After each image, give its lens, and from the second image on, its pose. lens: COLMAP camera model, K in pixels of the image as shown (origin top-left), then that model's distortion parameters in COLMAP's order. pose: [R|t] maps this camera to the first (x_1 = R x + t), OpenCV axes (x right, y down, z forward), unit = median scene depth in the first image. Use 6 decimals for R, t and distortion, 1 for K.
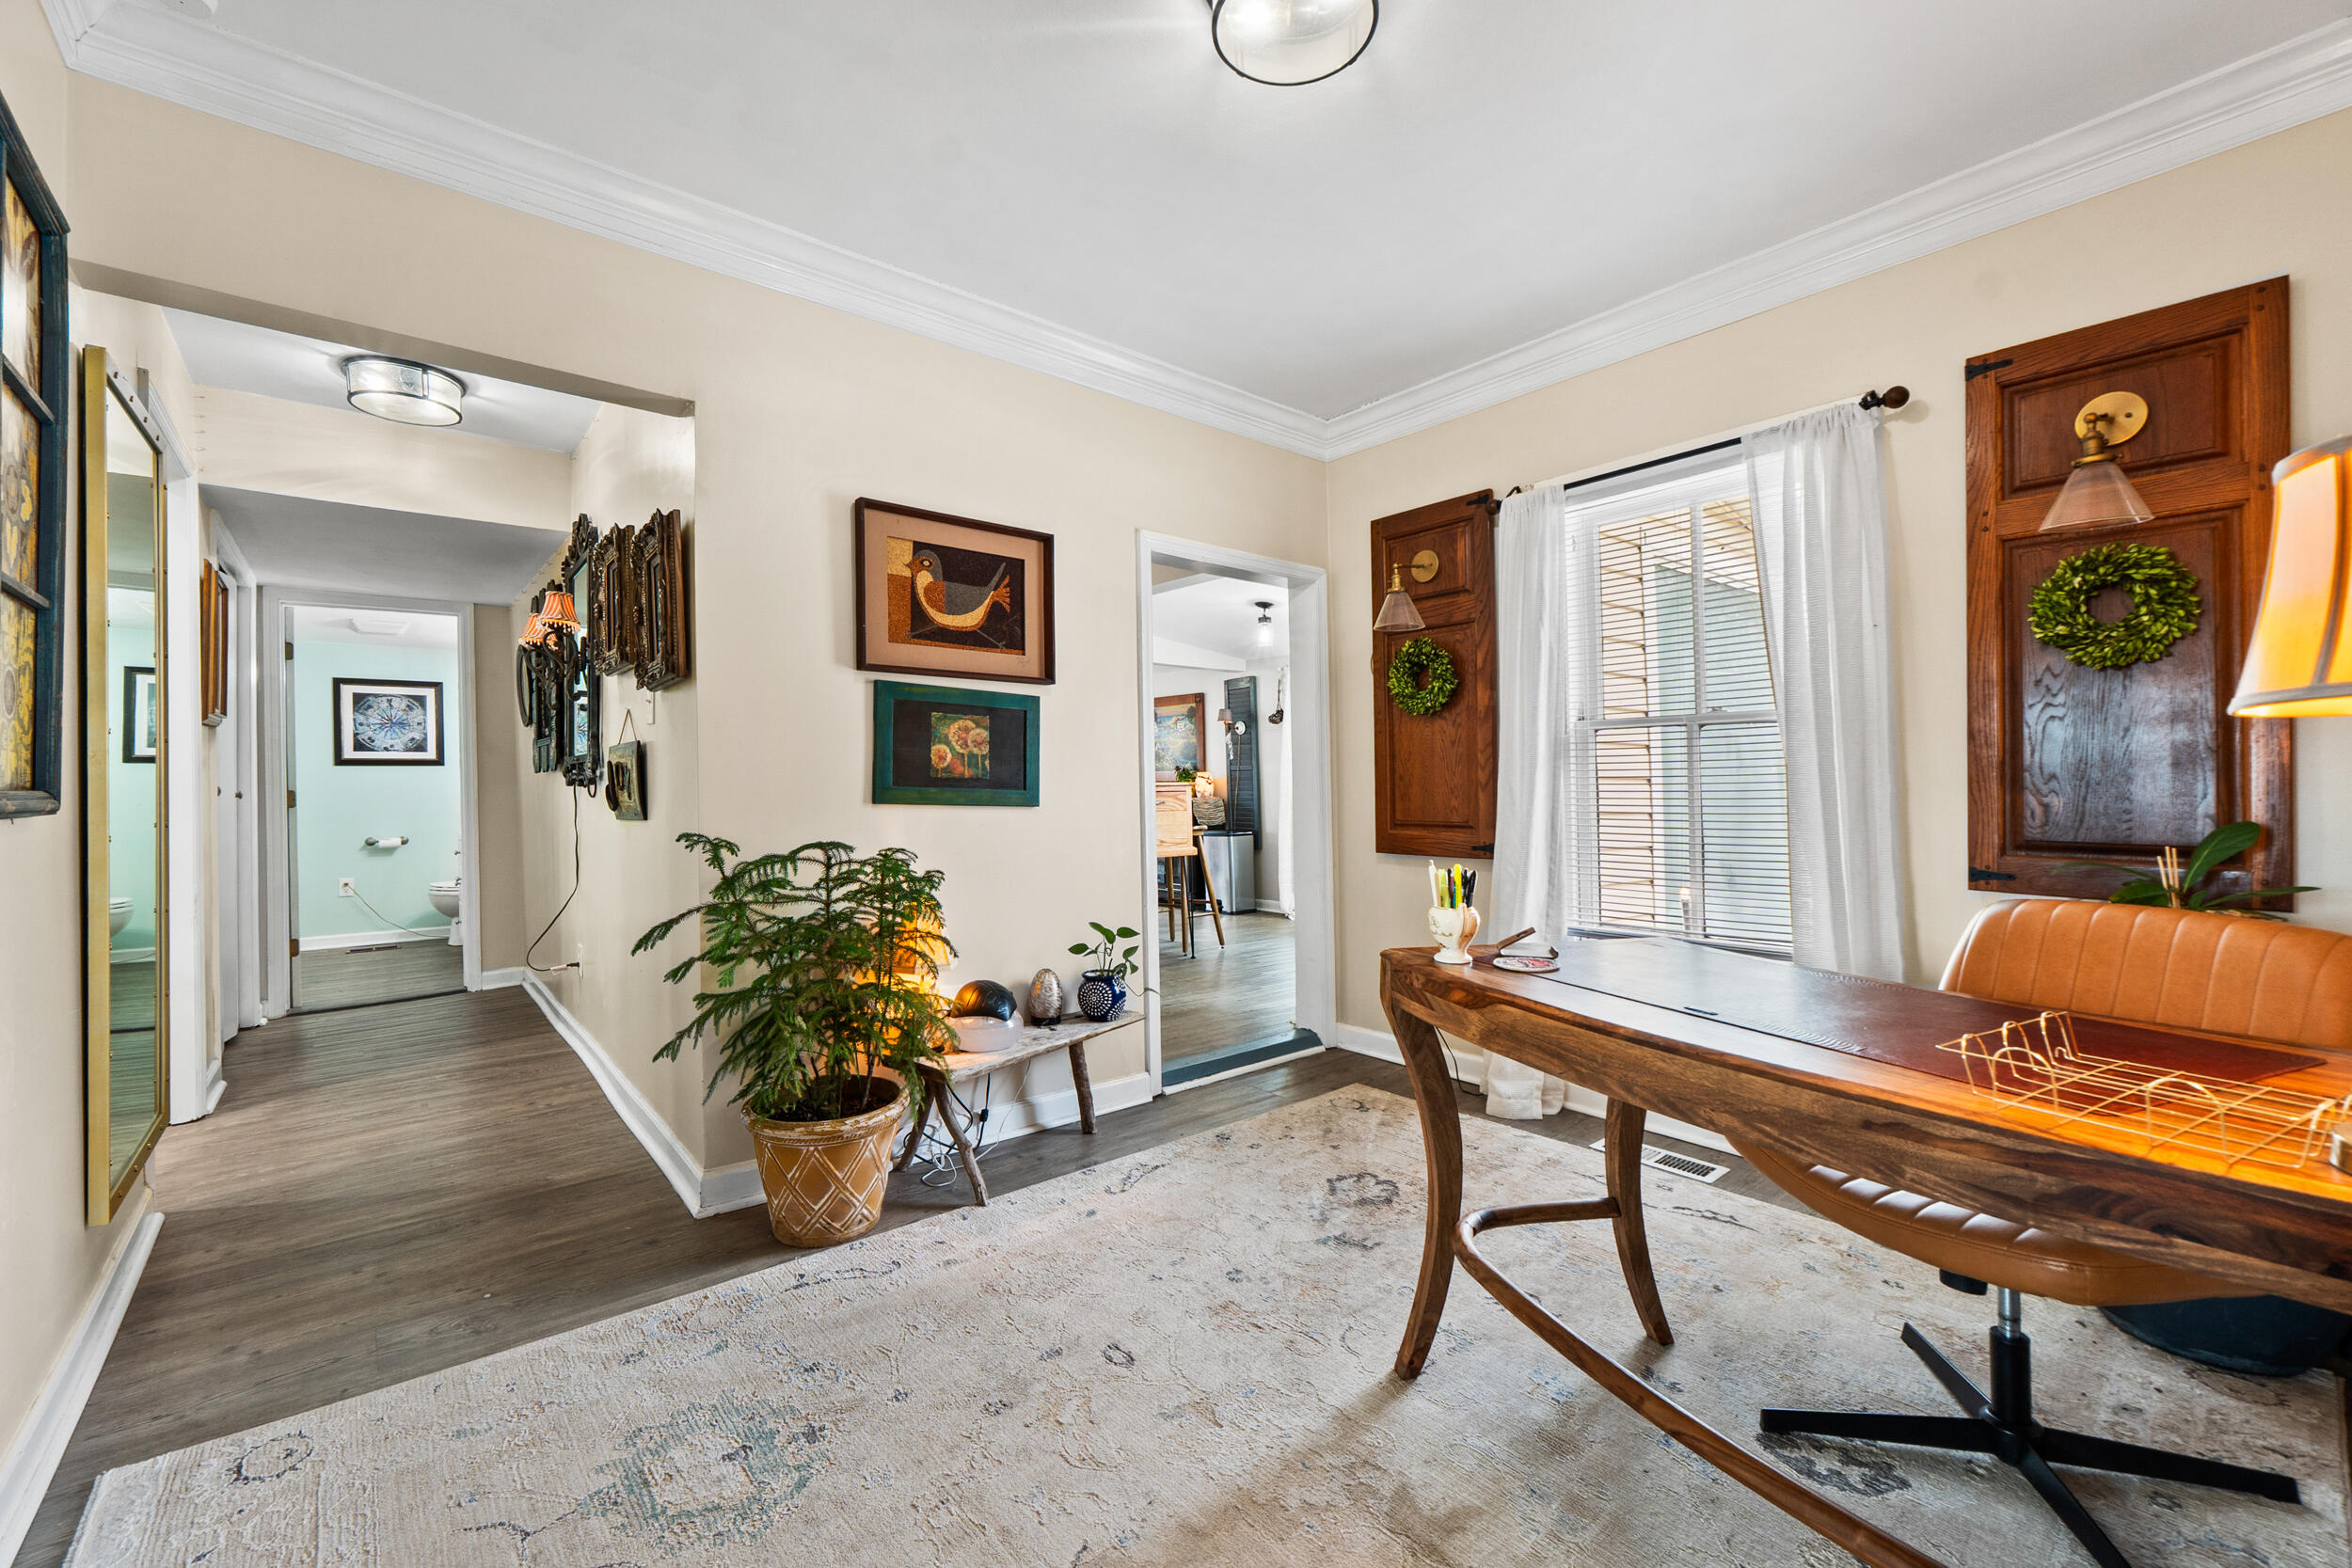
lens RADIAL K [[988.3, 0, 1158.9], [0, 988.3, 785.6], [0, 0, 1]] dist [-0.001369, 0.000254]
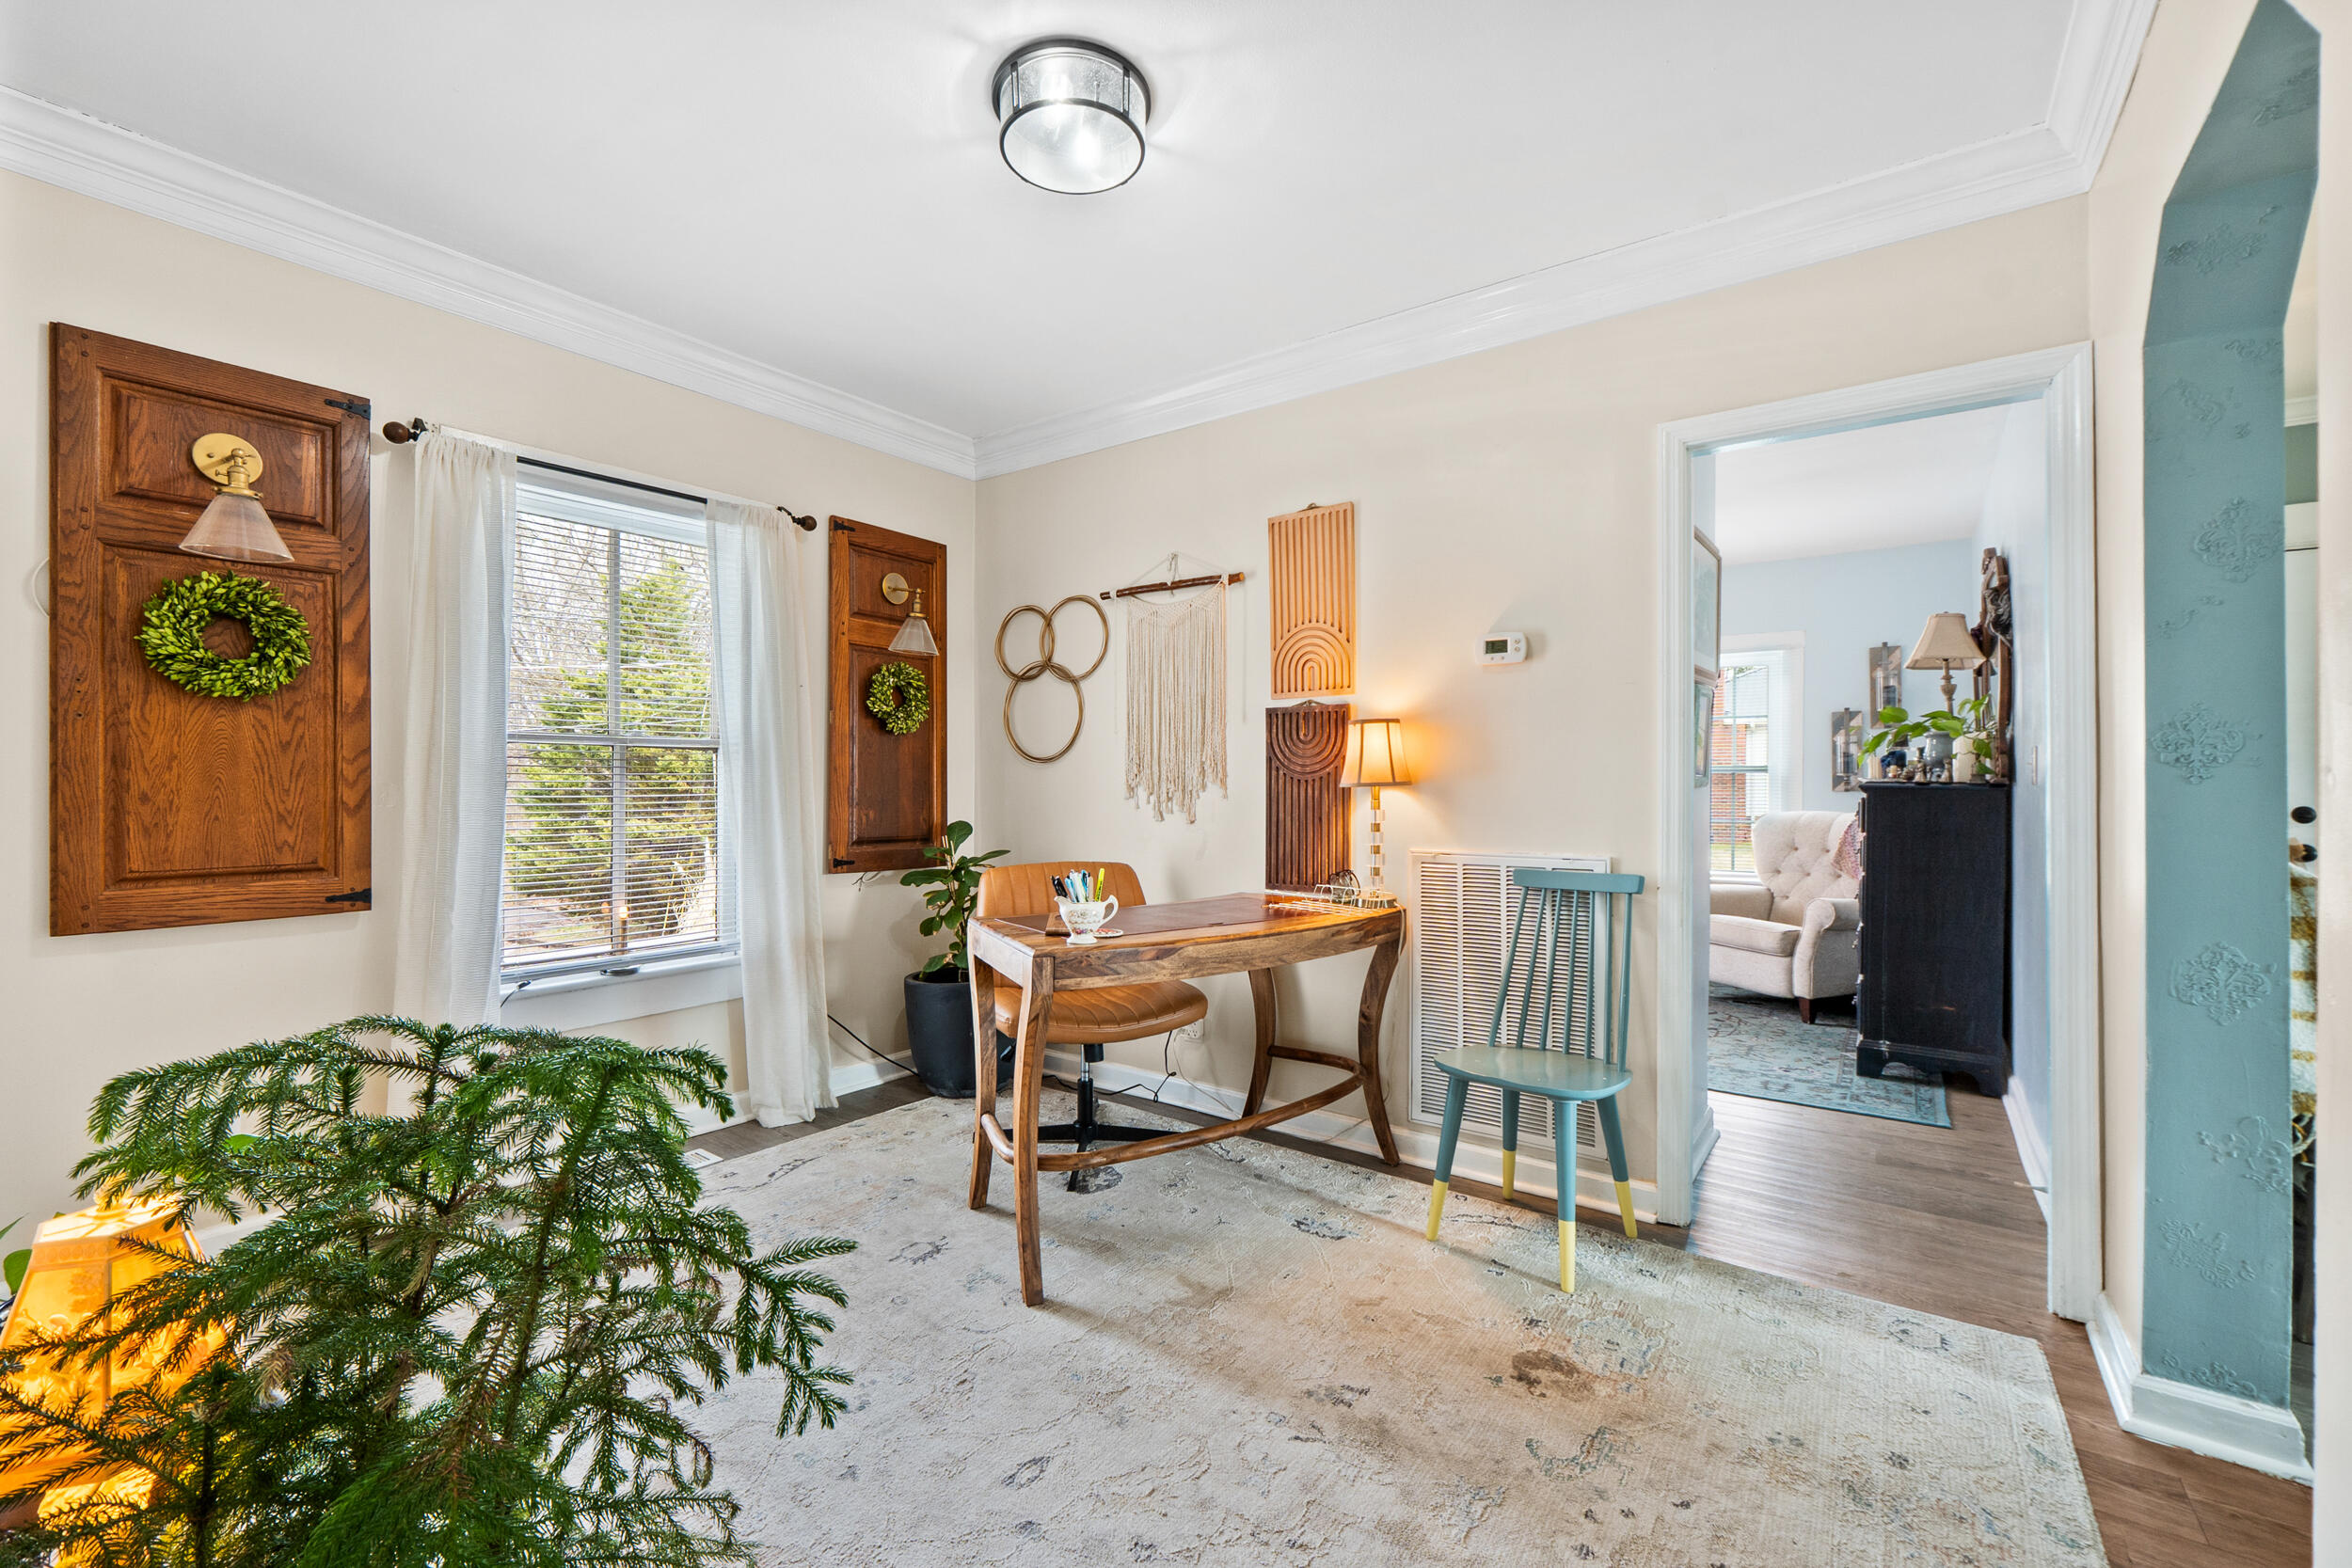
lens RADIAL K [[988.3, 0, 1161.5], [0, 988.3, 790.6], [0, 0, 1]] dist [-0.001369, 0.000254]
pose [[-0.241600, 0.016862, 0.970229, -0.586735], [0.015487, 0.999789, -0.013519, 0.006752], [-0.970252, 0.011760, -0.241811, 0.710769]]
